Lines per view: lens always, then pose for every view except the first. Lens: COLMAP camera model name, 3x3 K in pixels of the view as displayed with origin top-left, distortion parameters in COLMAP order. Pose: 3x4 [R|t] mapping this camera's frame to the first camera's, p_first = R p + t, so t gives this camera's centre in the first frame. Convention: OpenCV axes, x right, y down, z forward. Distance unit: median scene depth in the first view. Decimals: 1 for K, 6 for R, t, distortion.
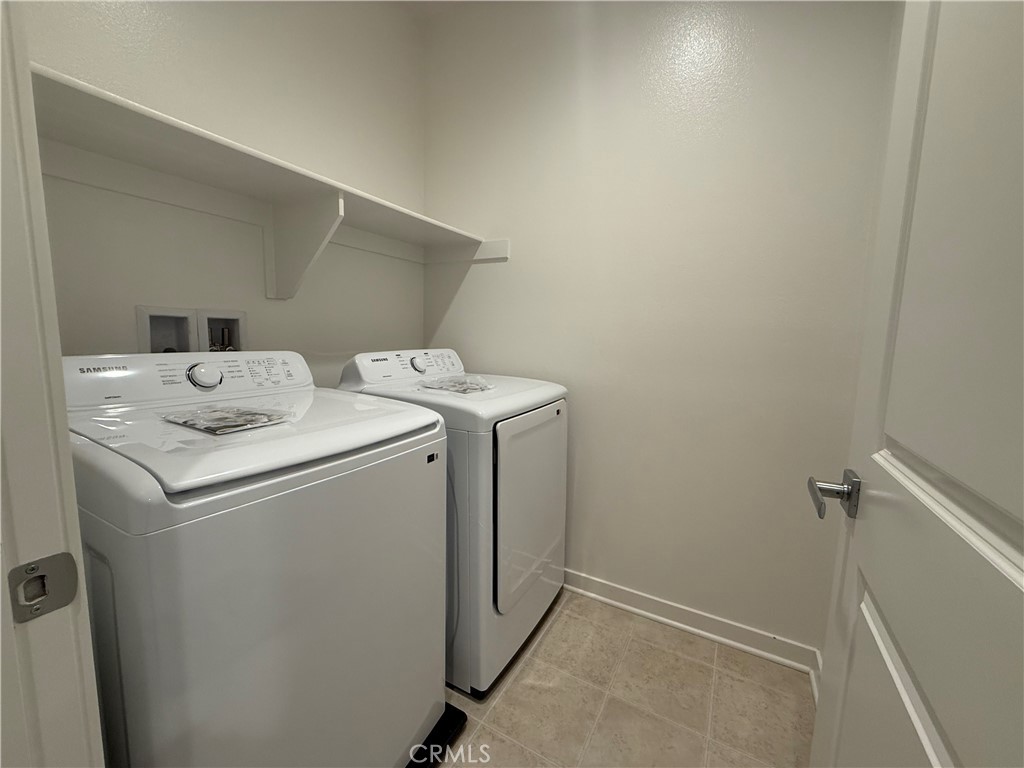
lens RADIAL K [[408.4, 0, 513.5], [0, 408.4, 382.7], [0, 0, 1]] dist [-0.002556, 0.000343]
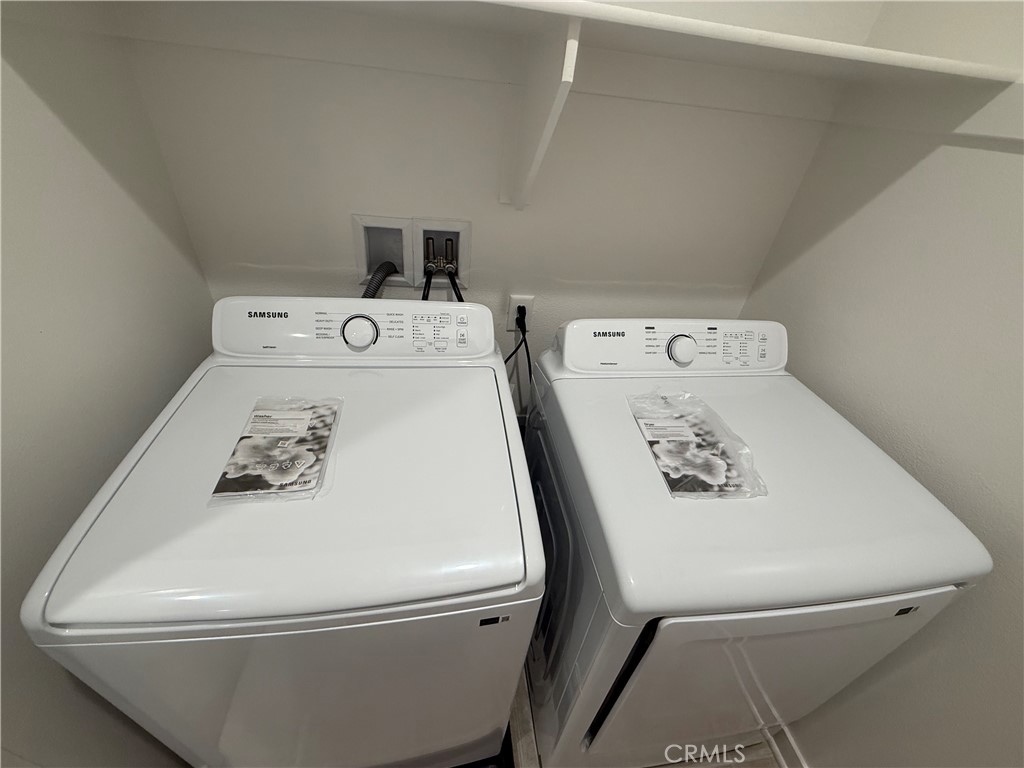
lens RADIAL K [[408.4, 0, 511.2], [0, 408.4, 384.1], [0, 0, 1]] dist [-0.002556, 0.000343]
pose [[0.603360, 0.491622, -0.627905, 0.017809], [-0.177829, 0.850490, 0.495019, -0.335271], [0.777389, -0.187015, 0.600576, 0.595227]]
